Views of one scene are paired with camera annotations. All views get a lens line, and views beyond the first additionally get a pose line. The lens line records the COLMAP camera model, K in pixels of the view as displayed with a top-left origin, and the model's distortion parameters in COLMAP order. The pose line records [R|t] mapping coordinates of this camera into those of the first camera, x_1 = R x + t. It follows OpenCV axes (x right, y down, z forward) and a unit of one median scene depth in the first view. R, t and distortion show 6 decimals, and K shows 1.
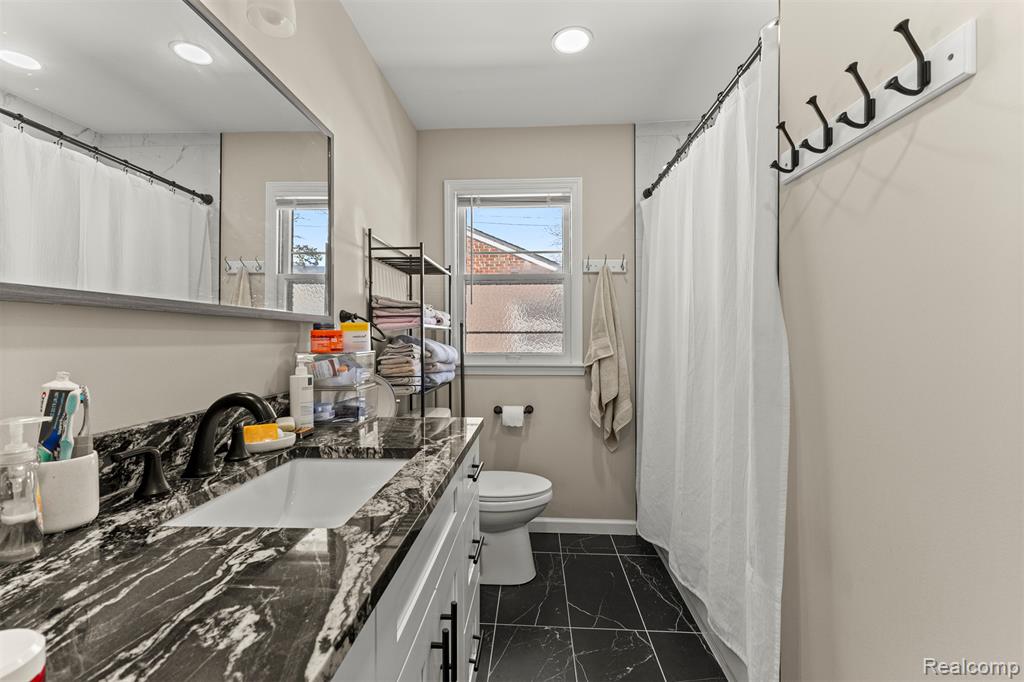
lens RADIAL K [[447.0, 0, 515.1], [0, 447.0, 340.2], [0, 0, 1]] dist [0.004309, 0.000474]
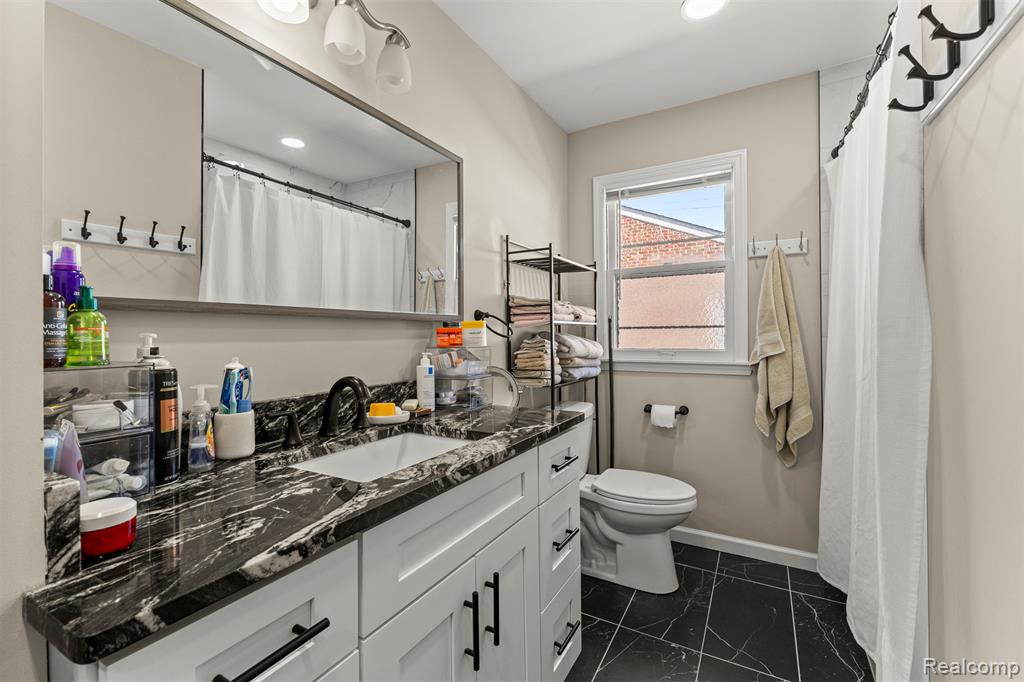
lens RADIAL K [[451.9, 0, 513.0], [0, 451.9, 334.9], [0, 0, 1]] dist [0.004199, 0.000841]
pose [[0.894491, -0.005059, -0.447057, 0.262616], [0.004341, 0.999987, -0.002630, 0.000053], [0.447065, 0.000412, 0.894501, 0.013074]]
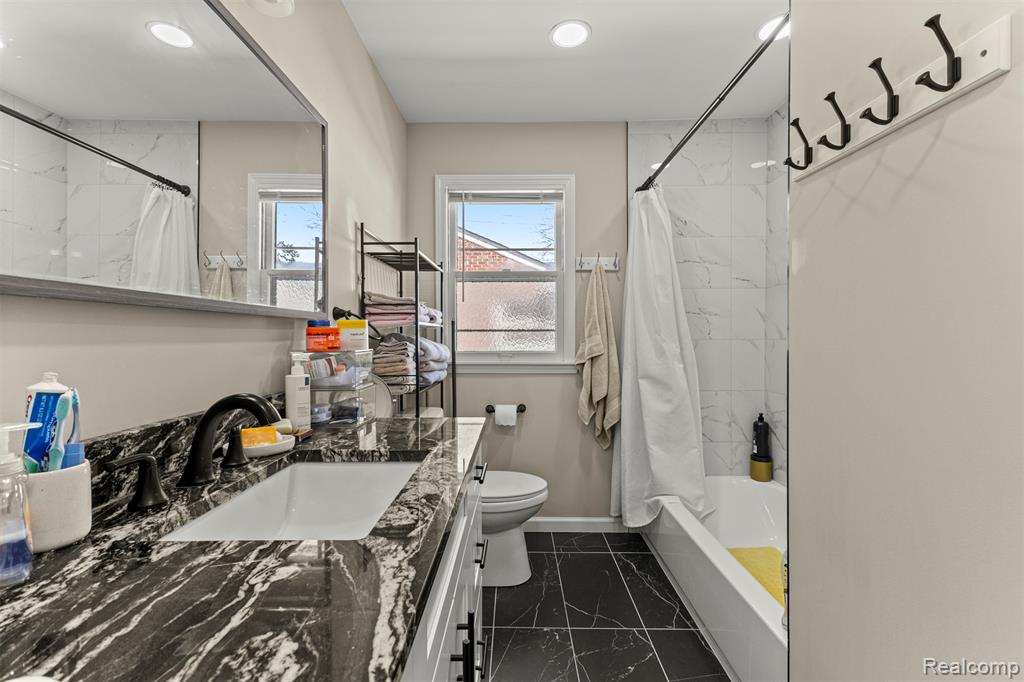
lens RADIAL K [[446.2, 0, 516.4], [0, 446.2, 340.2], [0, 0, 1]] dist [0.004106, 0.000189]
pose [[0.998782, -0.000413, 0.049331, -0.056121], [0.000228, 0.999993, 0.003761, 0.001262], [-0.049333, -0.003746, 0.998775, 0.027202]]
